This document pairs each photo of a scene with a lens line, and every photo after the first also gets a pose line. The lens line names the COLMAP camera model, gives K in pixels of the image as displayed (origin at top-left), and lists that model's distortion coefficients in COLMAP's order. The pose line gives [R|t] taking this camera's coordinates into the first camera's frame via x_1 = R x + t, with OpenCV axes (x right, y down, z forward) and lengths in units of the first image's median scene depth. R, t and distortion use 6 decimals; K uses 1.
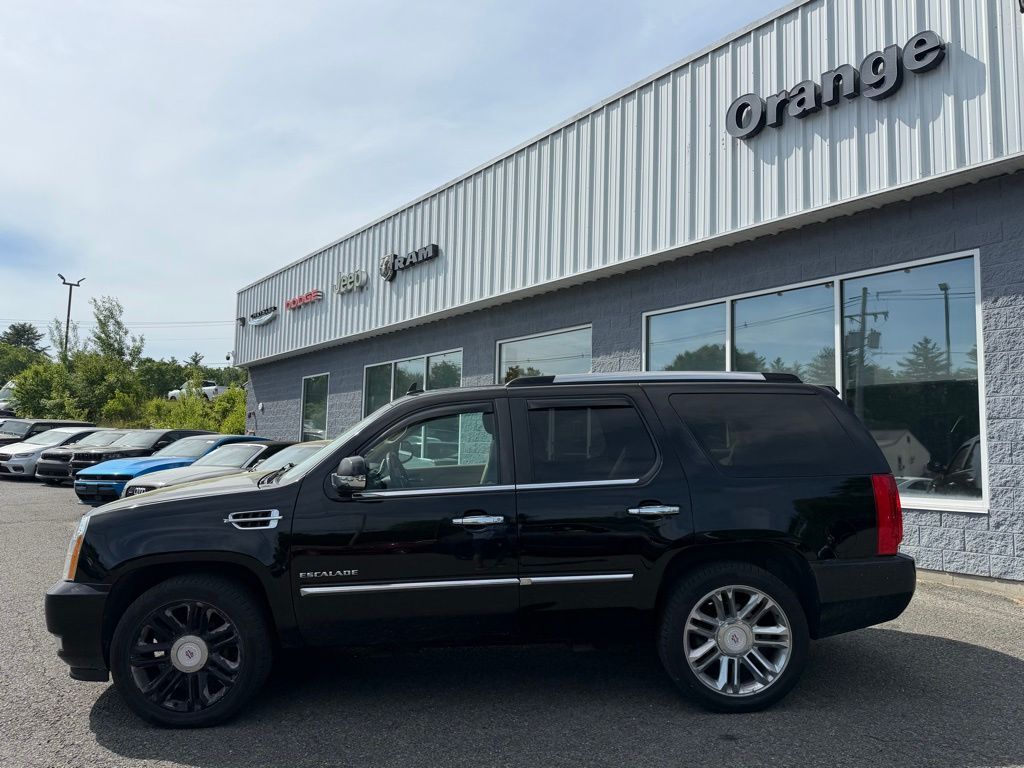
lens RADIAL K [[729.9, 0, 523.4], [0, 729.9, 385.7], [0, 0, 1]] dist [0.063480, -0.080486]
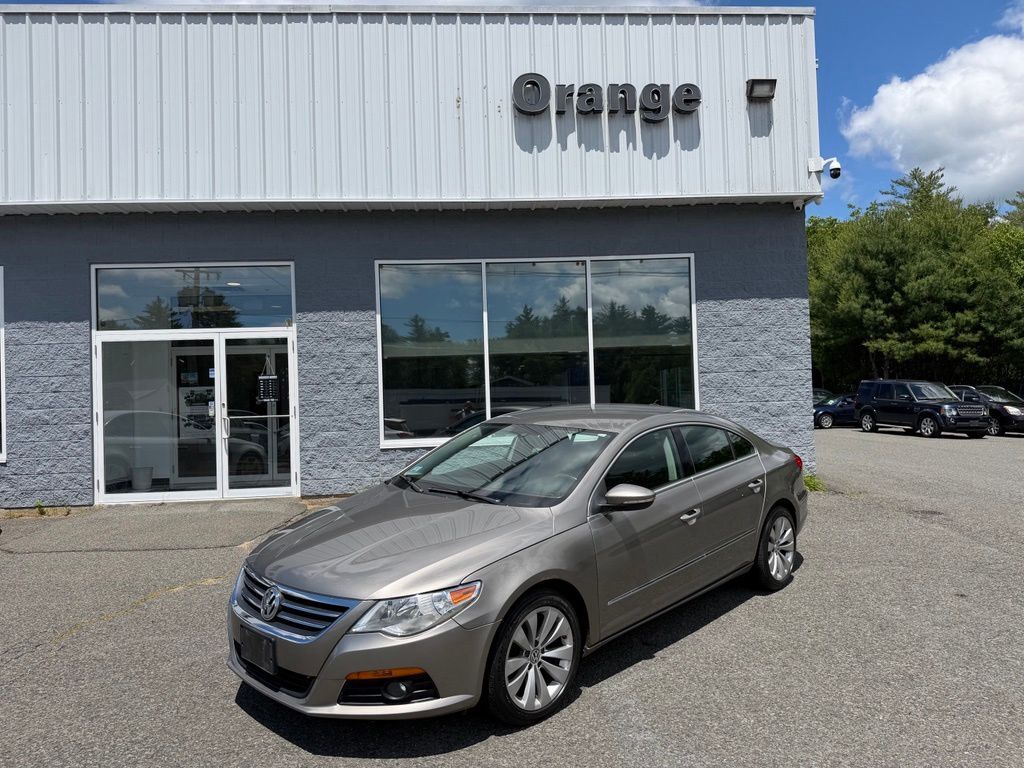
lens RADIAL K [[704.5, 0, 511.9], [0, 704.5, 387.5], [0, 0, 1]] dist [0.032662, -0.039390]
pose [[0.562089, -0.017435, 0.826893, -0.444497], [-0.036422, 0.998286, 0.045807, 0.013770], [-0.826274, -0.055865, 0.560491, 0.323504]]
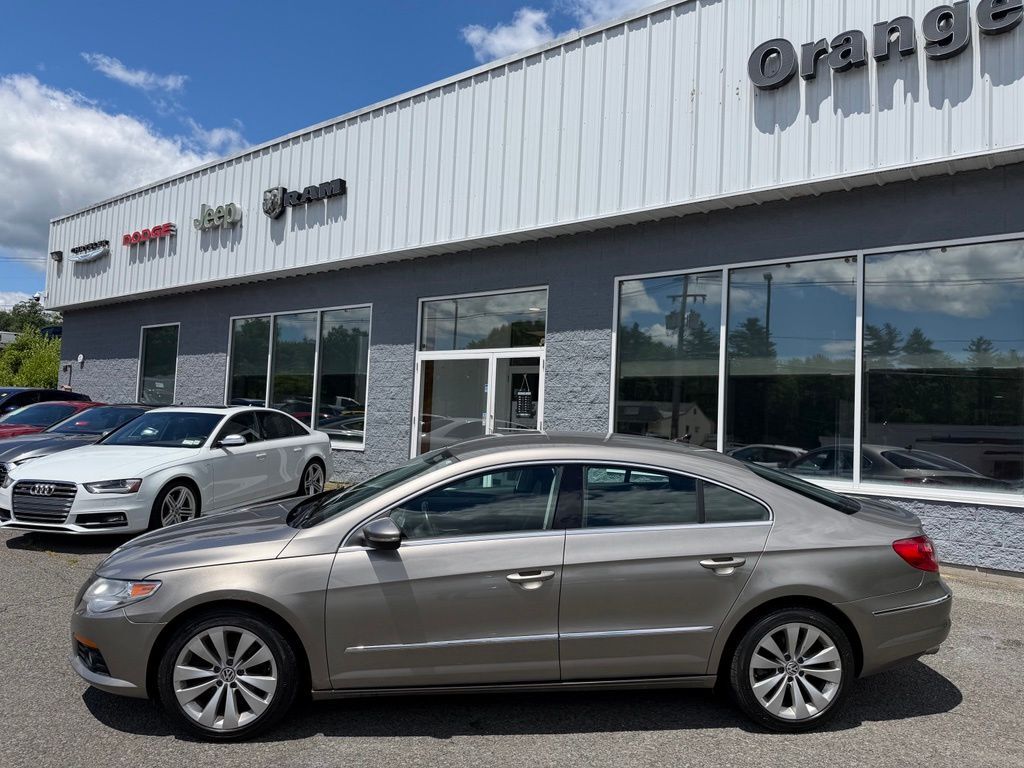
lens RADIAL K [[704.5, 0, 513.0], [0, 704.5, 387.8], [0, 0, 1]] dist [0.032662, -0.039390]
pose [[0.967404, 0.032632, 0.251127, -0.159634], [-0.045700, 0.997878, 0.046382, 0.002406], [-0.249081, -0.056347, 0.966842, 0.170649]]
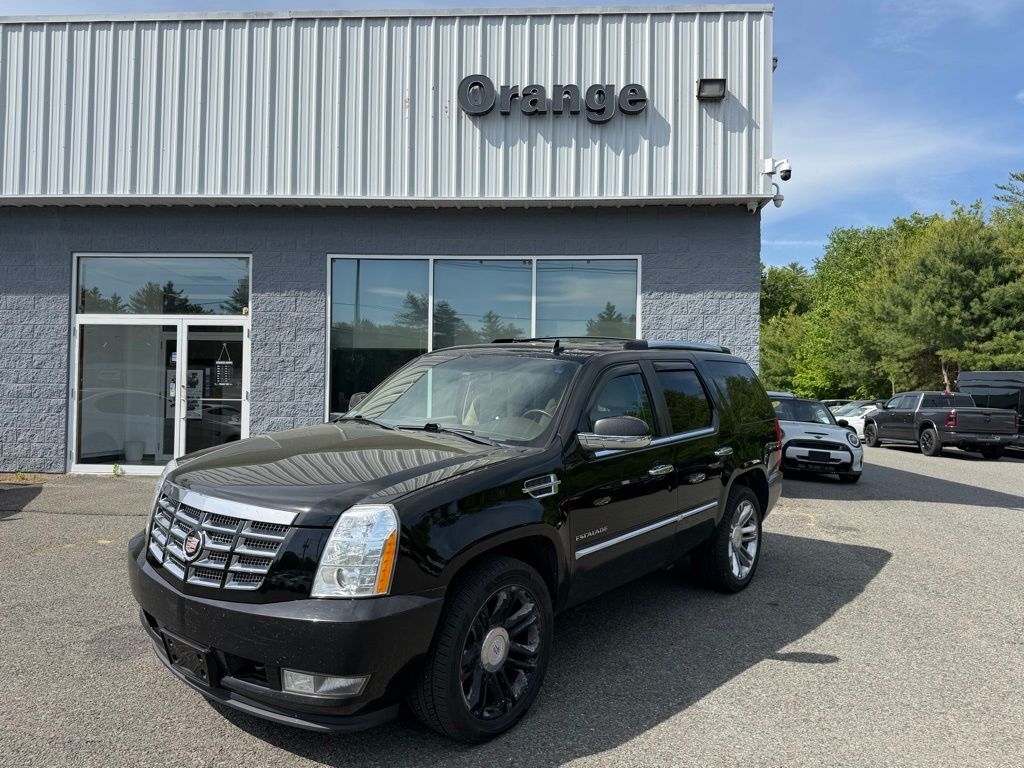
lens RADIAL K [[729.9, 0, 509.5], [0, 729.9, 385.1], [0, 0, 1]] dist [0.063480, -0.080486]
pose [[0.656381, 0.008781, 0.754378, -0.377636], [-0.072998, 0.995980, 0.051923, 0.004700], [-0.750890, -0.089149, 0.654383, 0.159337]]
